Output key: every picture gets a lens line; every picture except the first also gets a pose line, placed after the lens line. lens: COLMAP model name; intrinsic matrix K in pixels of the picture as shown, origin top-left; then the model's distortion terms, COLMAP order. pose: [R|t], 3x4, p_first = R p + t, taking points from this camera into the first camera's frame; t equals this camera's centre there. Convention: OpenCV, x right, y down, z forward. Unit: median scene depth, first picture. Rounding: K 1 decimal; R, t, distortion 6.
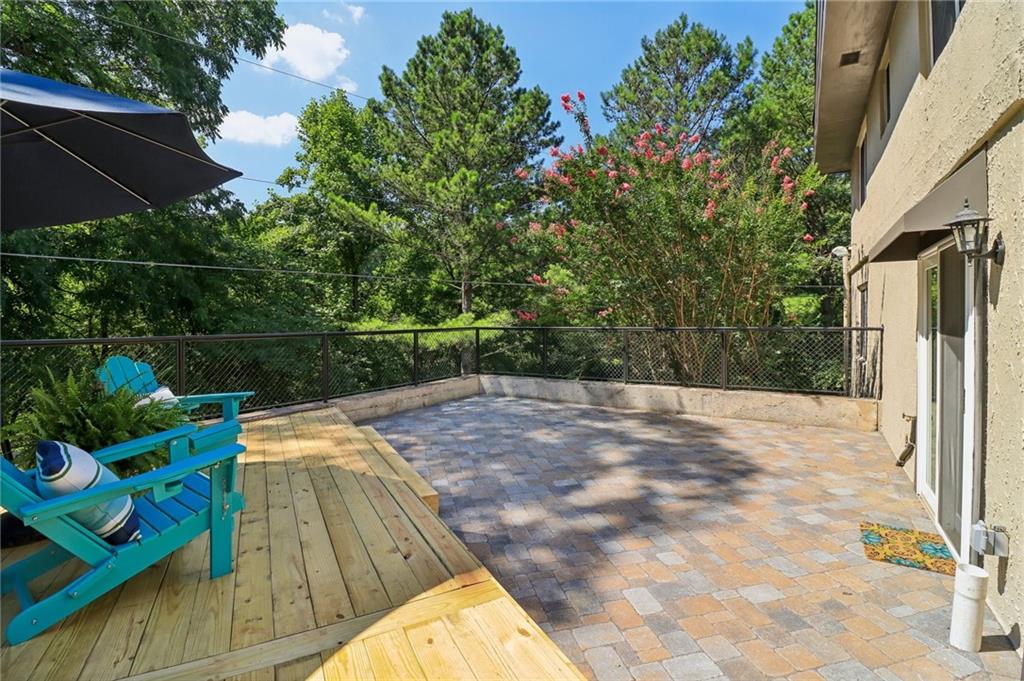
lens RADIAL K [[475.2, 0, 515.2], [0, 475.2, 328.0], [0, 0, 1]] dist [-0.002016, -0.009511]
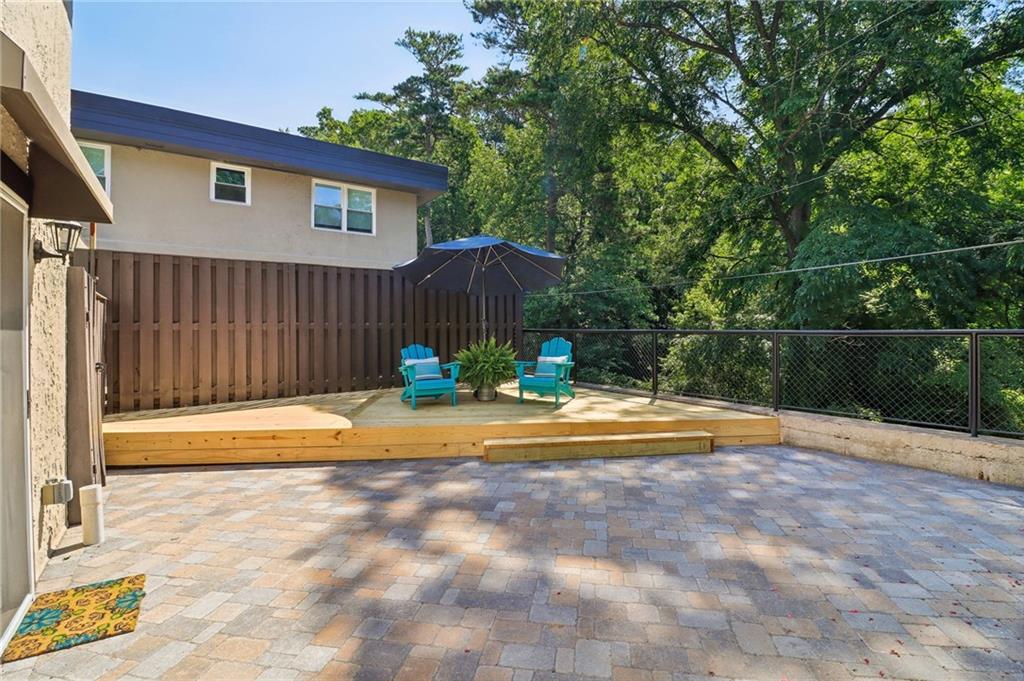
lens RADIAL K [[475.2, 0, 515.2], [0, 475.2, 328.0], [0, 0, 1]] dist [-0.002016, -0.009511]
pose [[-0.395675, 0.005321, -0.918375, 0.523553], [-0.008139, 0.999924, 0.009300, -0.000125], [0.918355, 0.011155, -0.395601, 0.812308]]
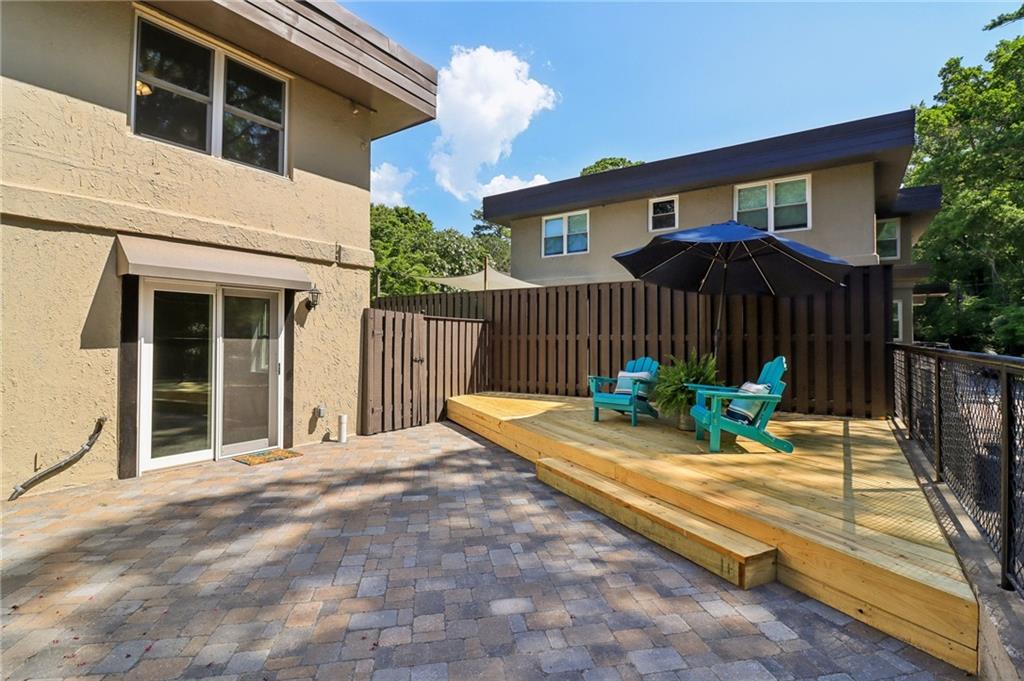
lens RADIAL K [[475.2, 0, 515.2], [0, 475.2, 328.0], [0, 0, 1]] dist [-0.002016, -0.009511]
pose [[-0.998757, 0.002062, 0.049804, -0.082779], [0.001728, 0.999976, -0.006750, -0.005867], [-0.049817, -0.006655, -0.998736, 1.170252]]
